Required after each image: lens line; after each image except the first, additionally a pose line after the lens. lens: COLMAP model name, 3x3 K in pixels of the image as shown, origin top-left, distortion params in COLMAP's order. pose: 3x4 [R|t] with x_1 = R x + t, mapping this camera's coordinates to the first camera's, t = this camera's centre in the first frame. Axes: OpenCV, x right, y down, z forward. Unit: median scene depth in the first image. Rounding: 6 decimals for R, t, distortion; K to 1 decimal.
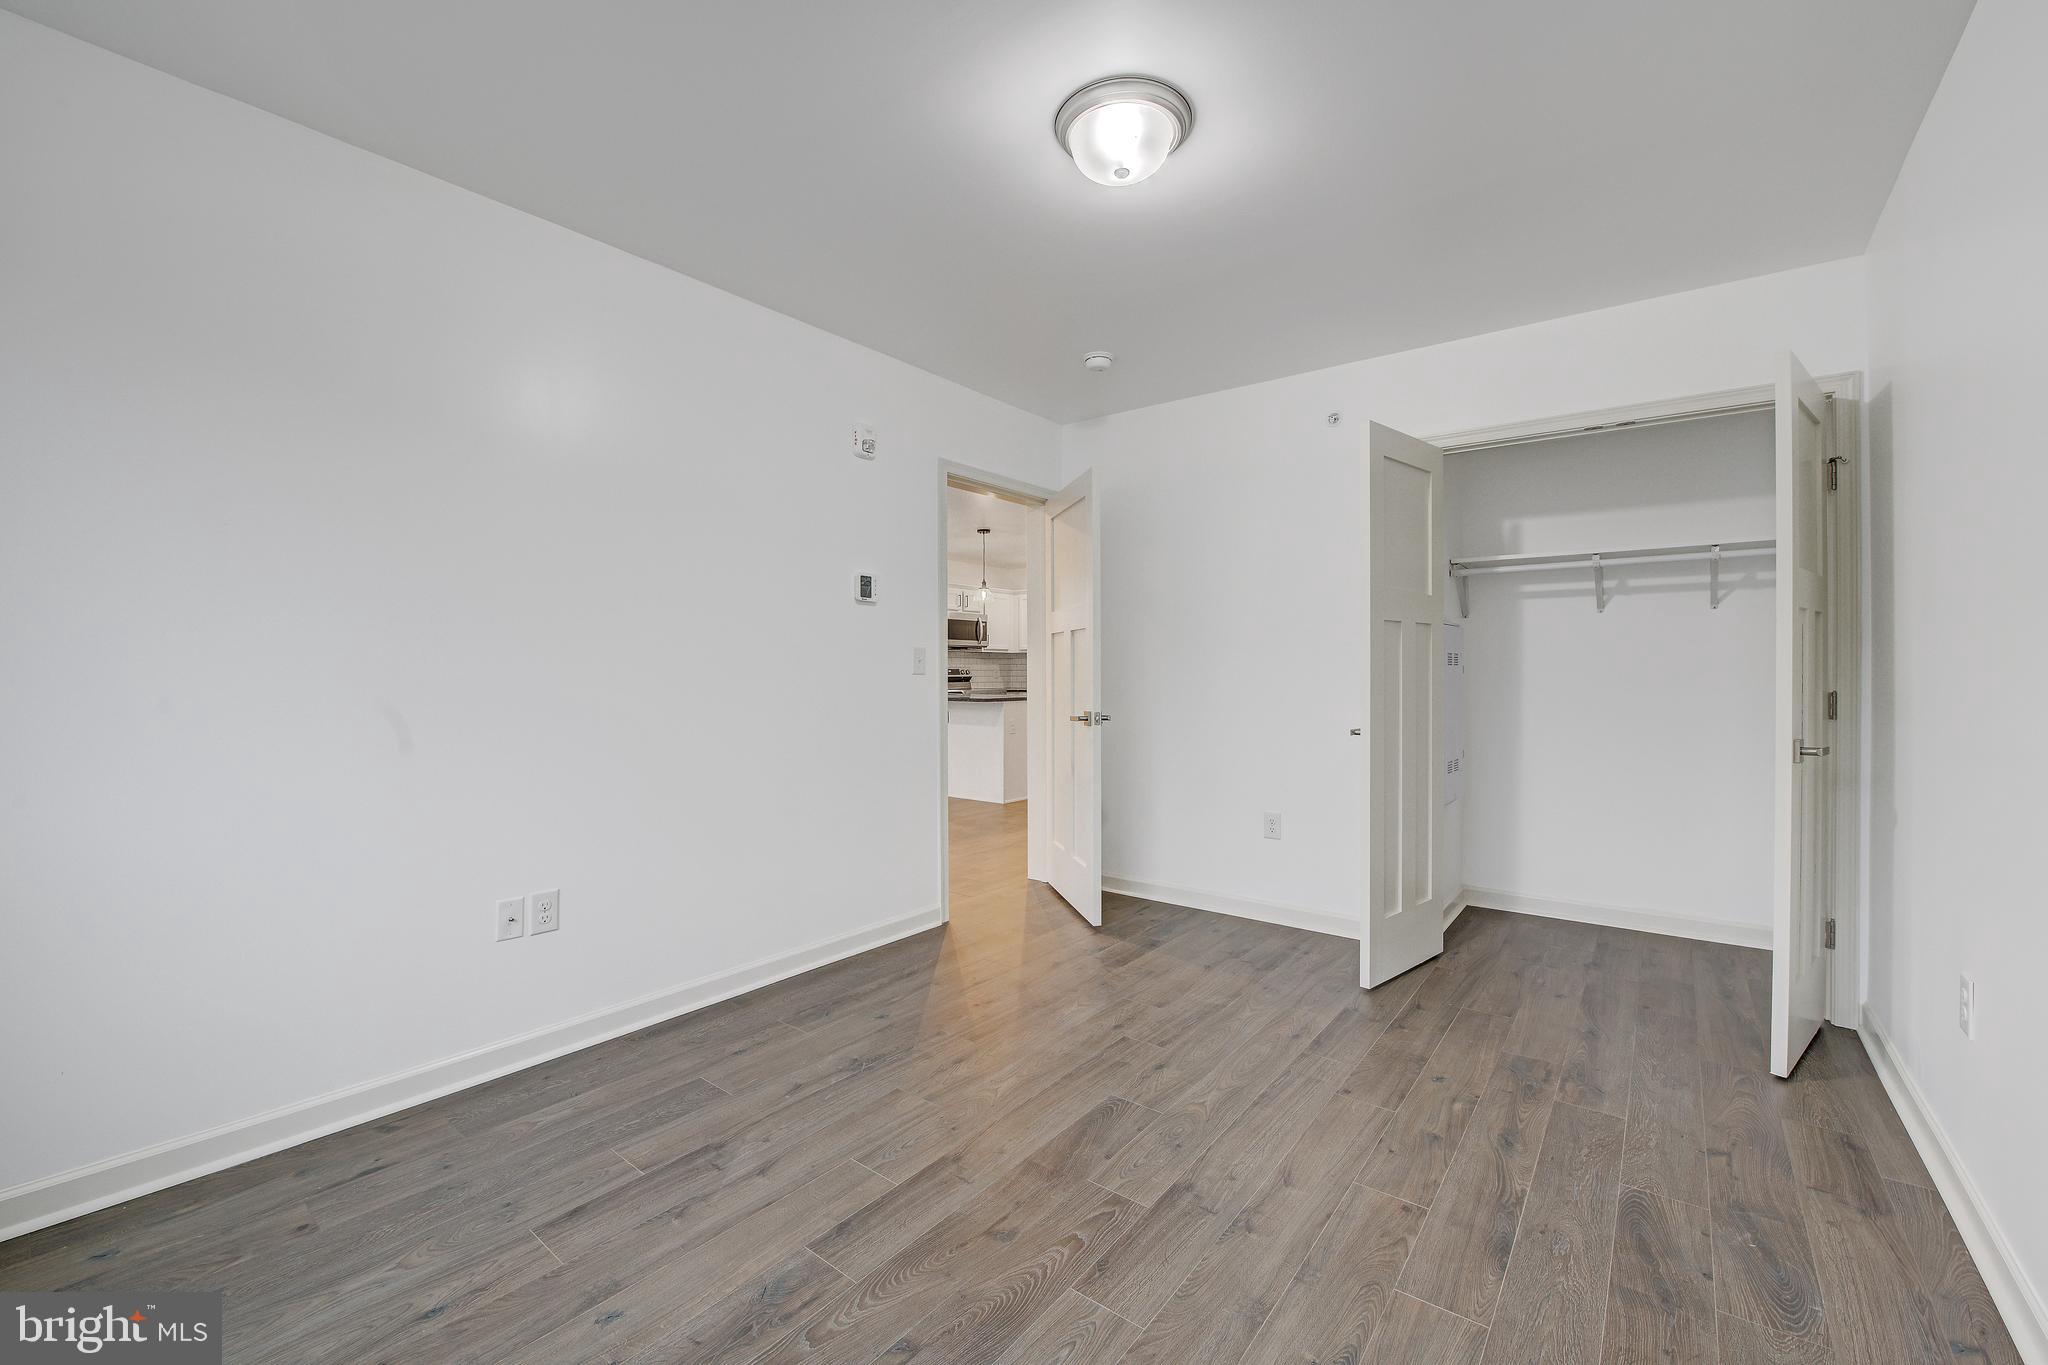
lens RADIAL K [[810.8, 0, 1039.4], [0, 810.8, 674.3], [0, 0, 1]] dist [-0.012540, -0.000033]
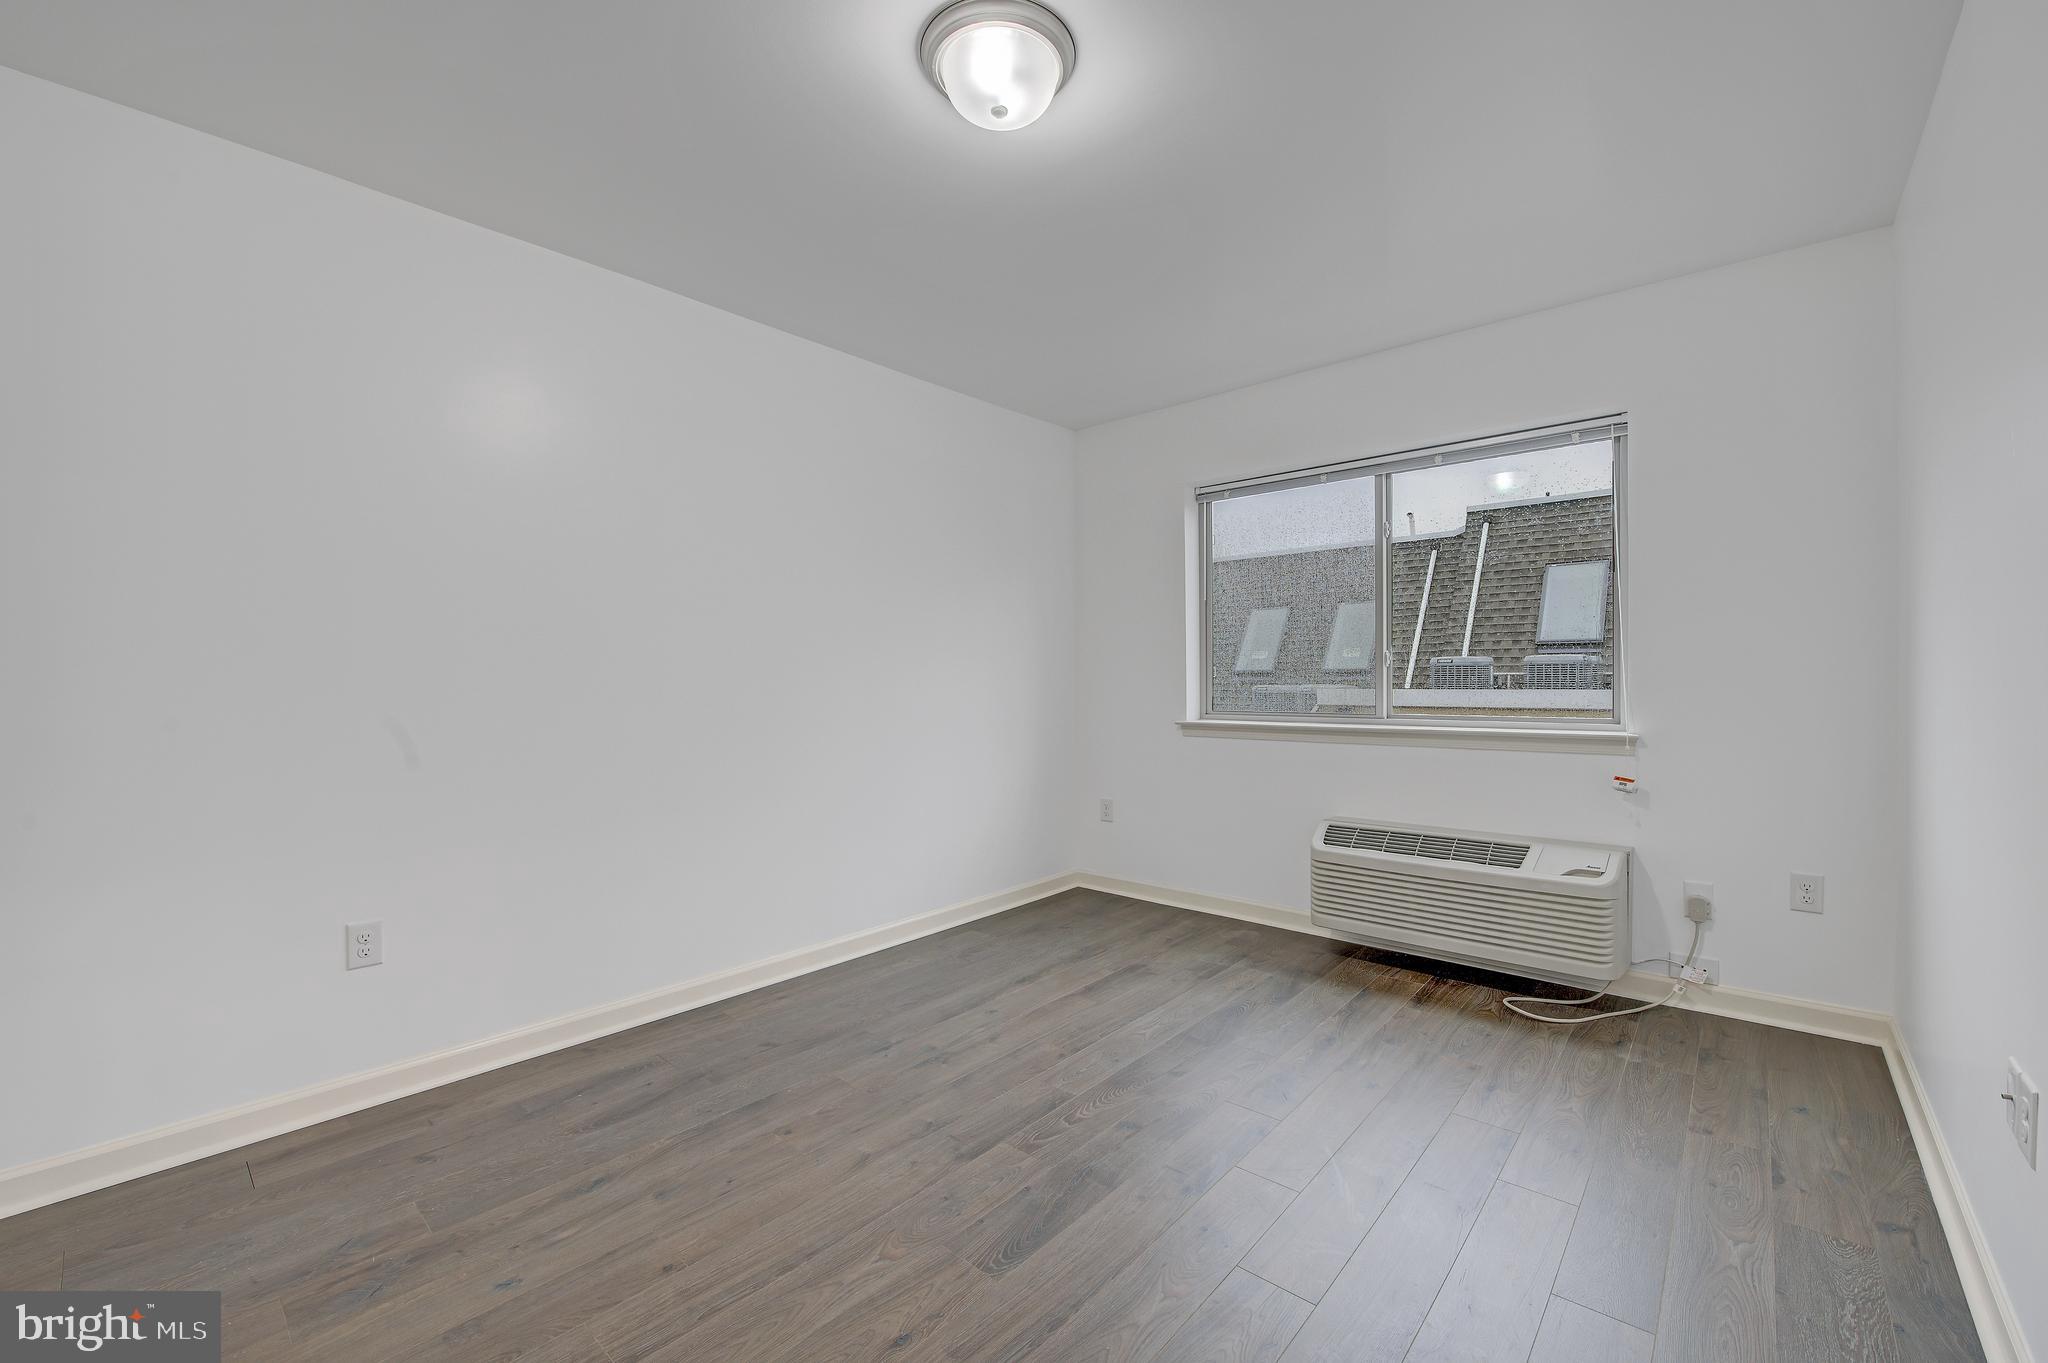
lens RADIAL K [[847.8, 0, 1024.0], [0, 847.8, 681.5], [0, 0, 1]] dist [-0.030472, -0.000078]
pose [[-0.997039, 0.006492, 0.076620, 0.009099], [0.007001, 0.999955, 0.006382, -0.004822], [-0.076575, 0.006900, -0.997040, 2.015545]]
